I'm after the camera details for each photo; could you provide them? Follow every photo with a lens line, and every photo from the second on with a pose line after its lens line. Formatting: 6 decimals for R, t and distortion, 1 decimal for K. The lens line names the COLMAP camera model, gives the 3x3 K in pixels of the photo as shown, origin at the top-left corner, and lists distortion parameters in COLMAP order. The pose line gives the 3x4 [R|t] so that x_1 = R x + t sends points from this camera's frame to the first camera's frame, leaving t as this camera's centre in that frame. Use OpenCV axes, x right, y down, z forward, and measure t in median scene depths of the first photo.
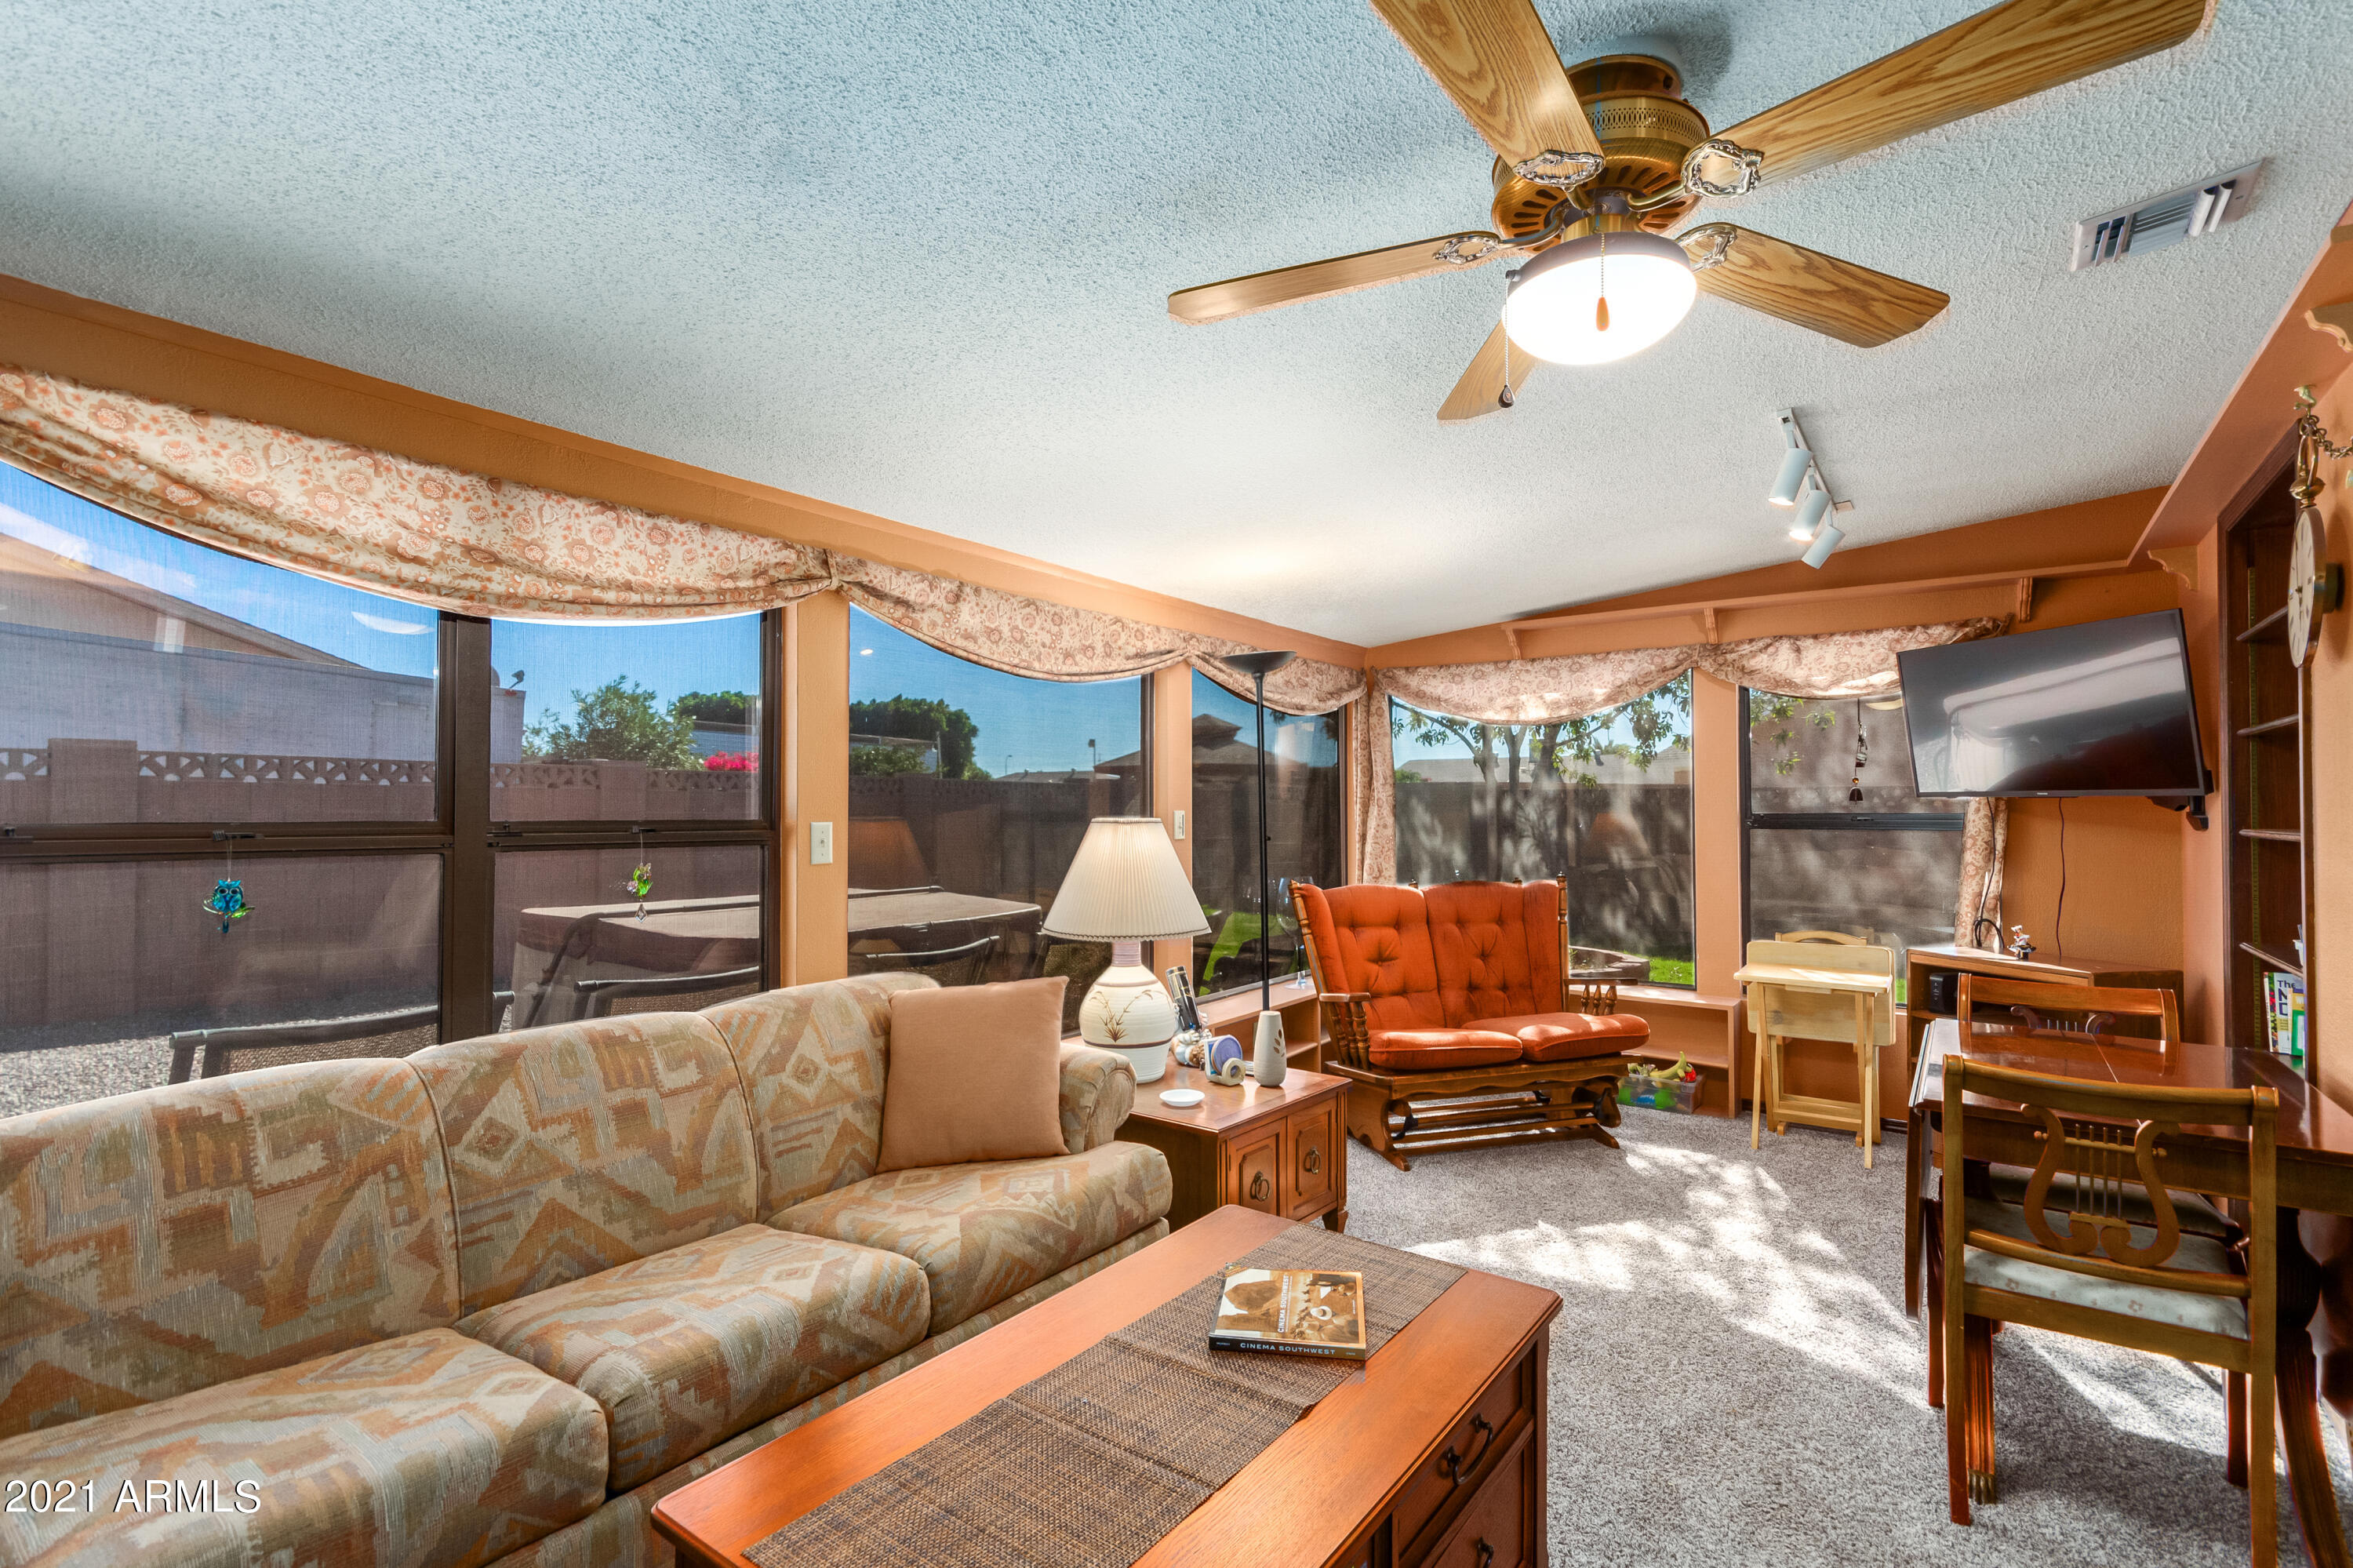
lens RADIAL K [[1083.9, 0, 1177.6], [0, 1083.9, 808.1], [0, 0, 1]] dist [0.010092, 0.000144]
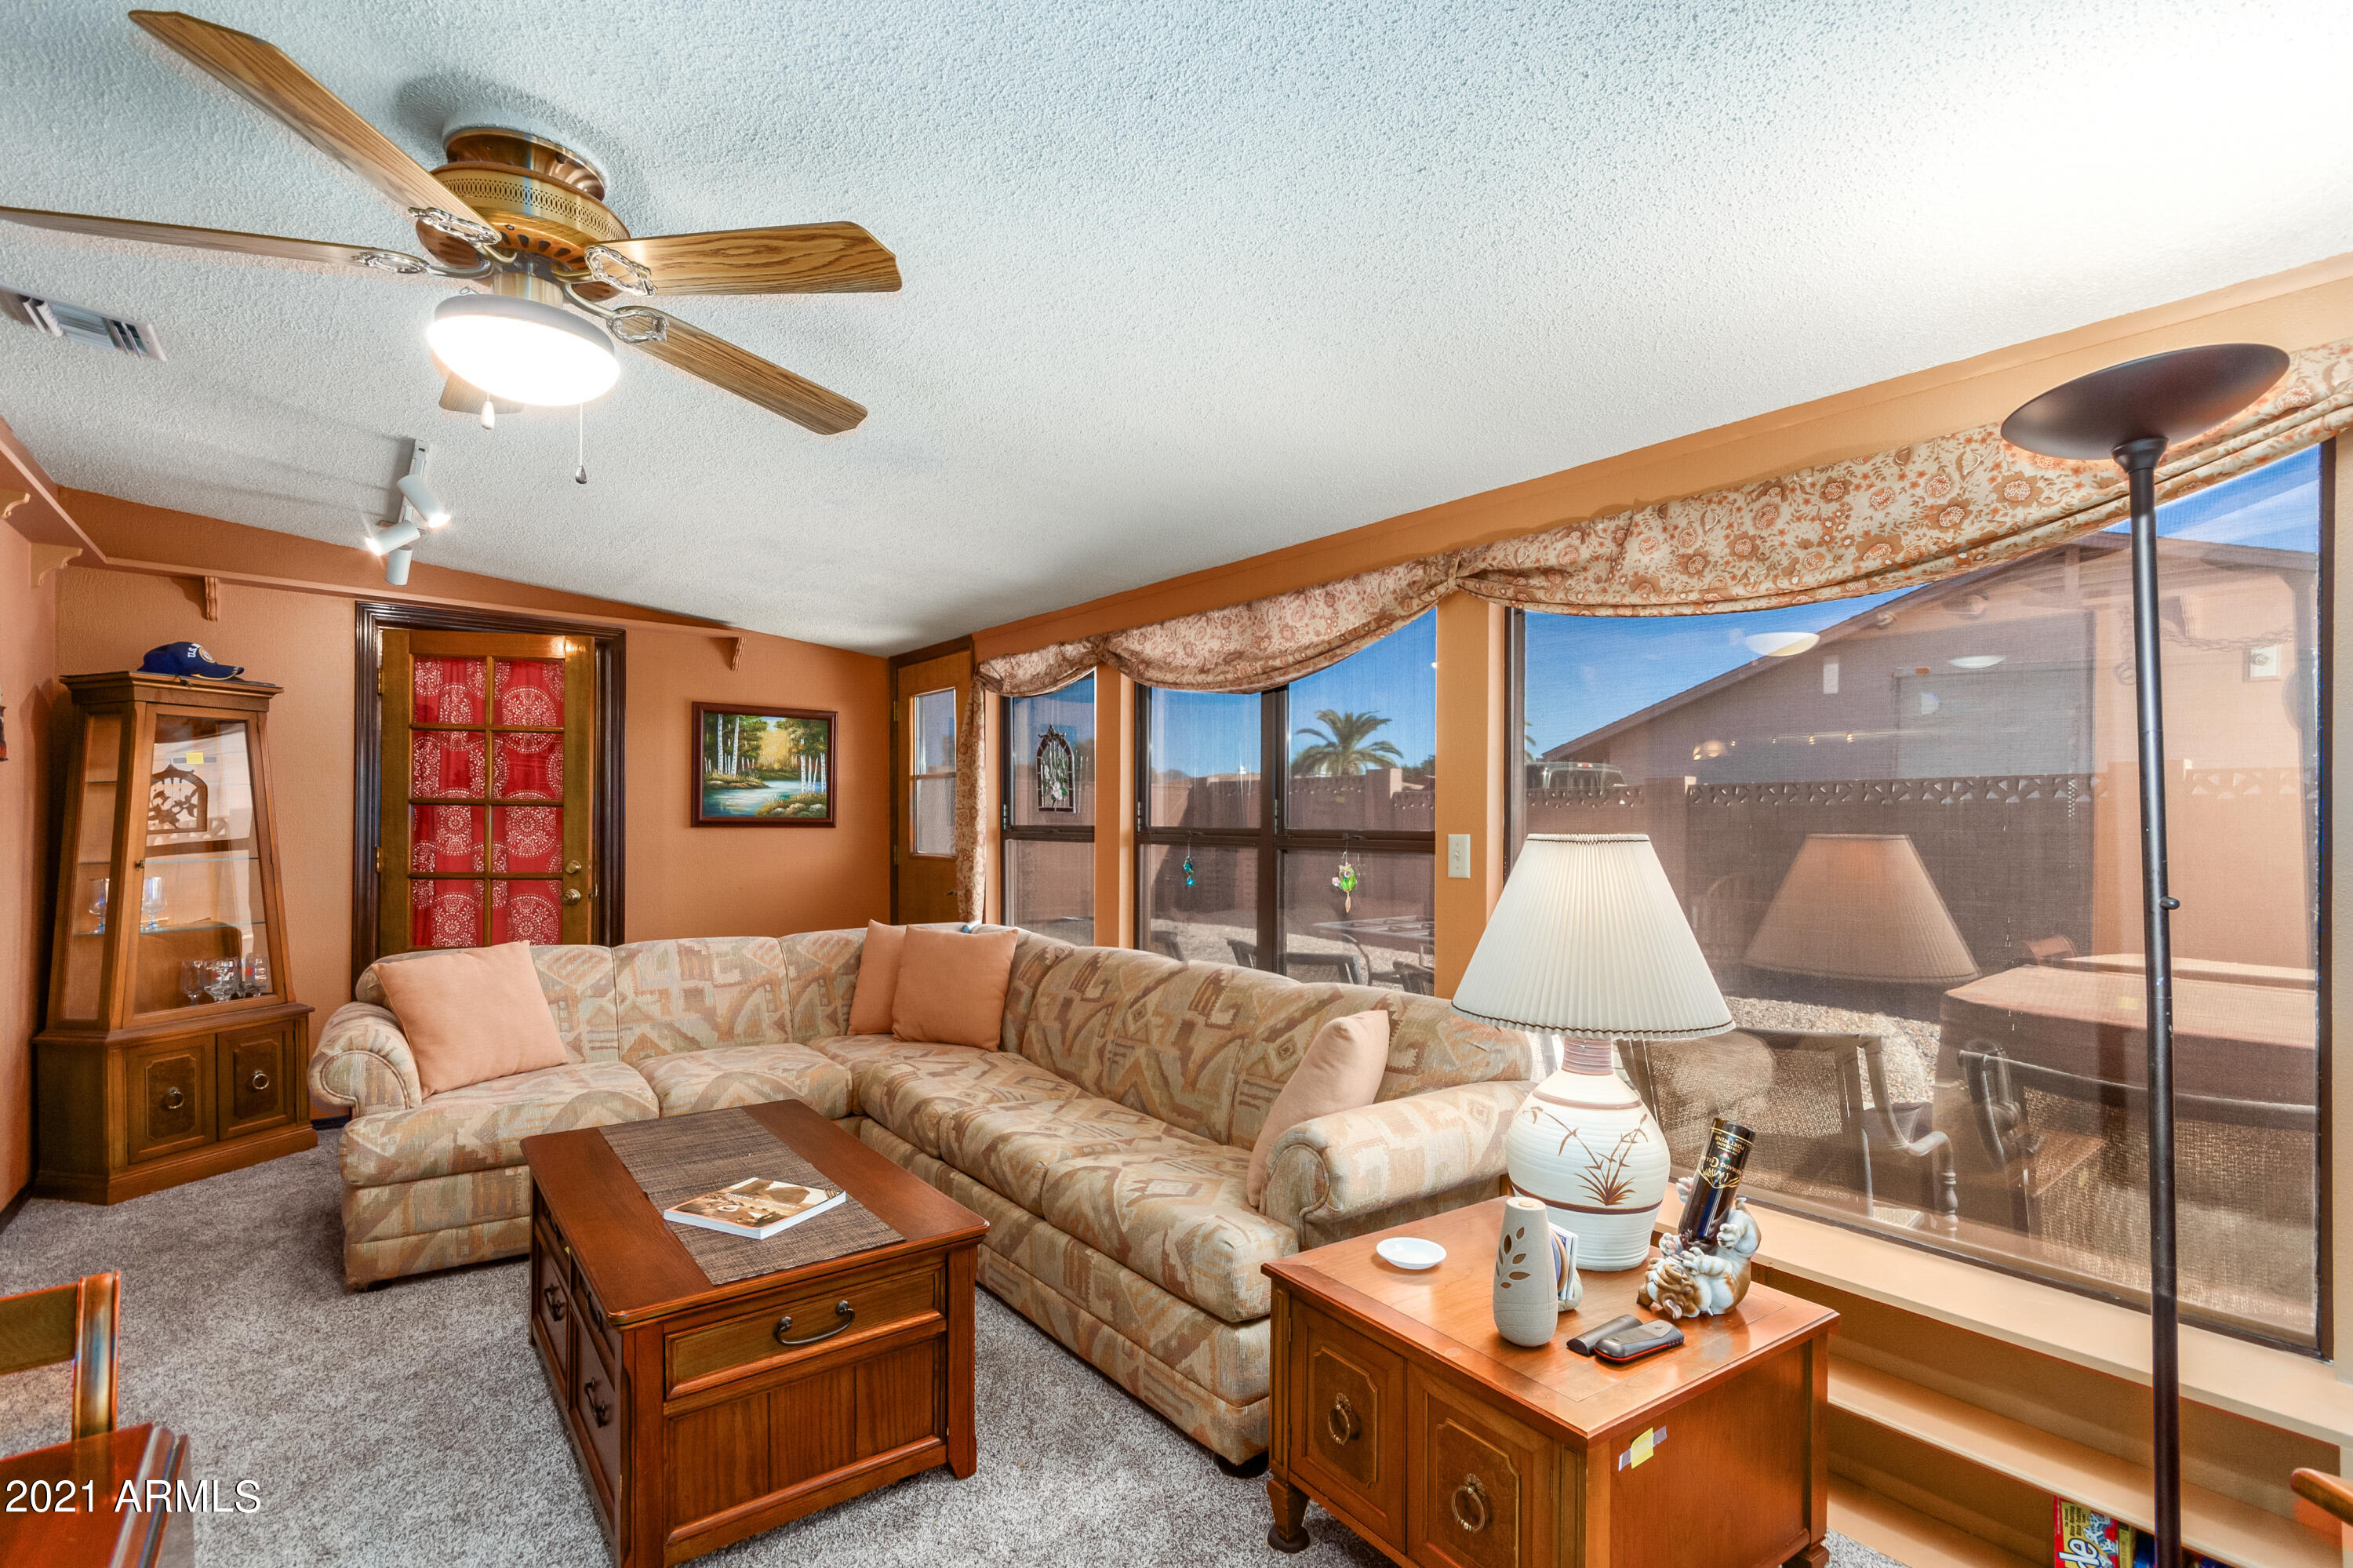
lens RADIAL K [[1106.9, 0, 1179.6], [0, 1106.9, 820.9], [0, 0, 1]] dist [0.001545, -0.000586]
pose [[-0.285270, -0.002295, -0.958444, 0.881504], [-0.004744, 0.999988, -0.000983, 0.005073], [0.958435, 0.004267, -0.285277, 1.343886]]
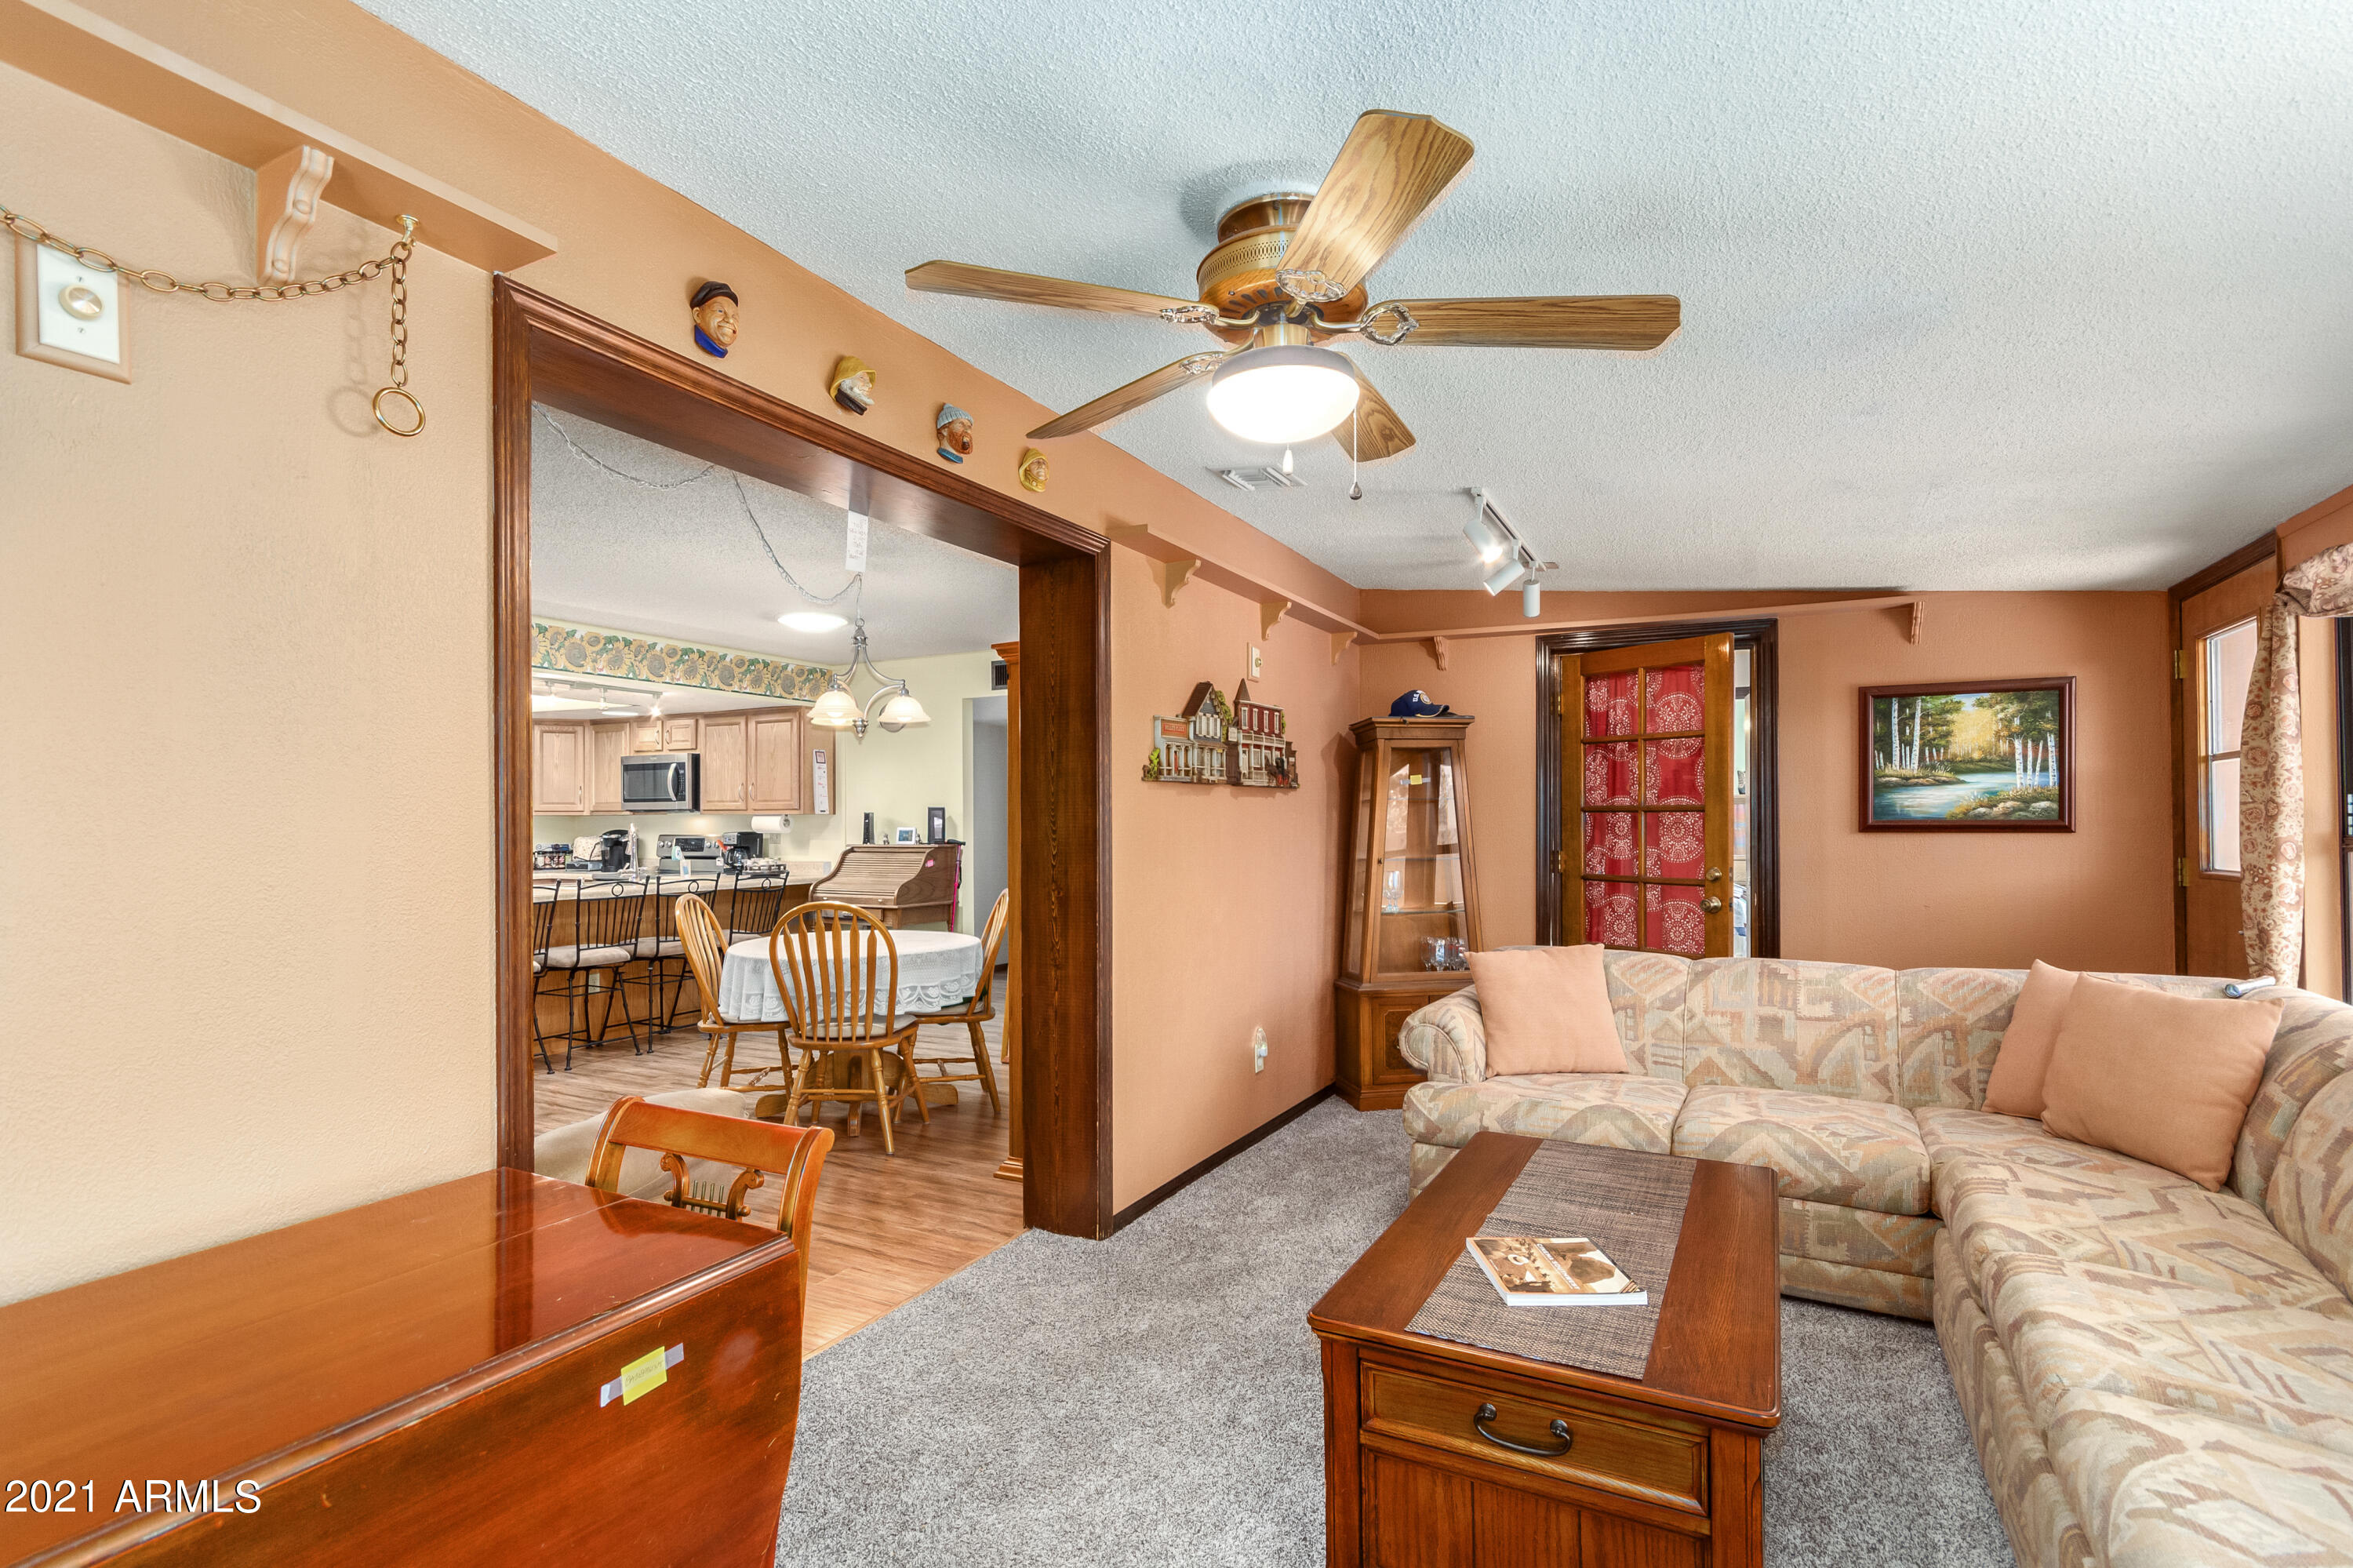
lens RADIAL K [[1106.9, 0, 1179.6], [0, 1106.9, 820.9], [0, 0, 1]] dist [0.001545, -0.000586]
pose [[-0.989343, 0.002693, -0.145581, 0.466734], [0.003490, 0.999980, -0.005224, 0.006036], [0.145564, -0.005677, -0.989333, 1.503548]]
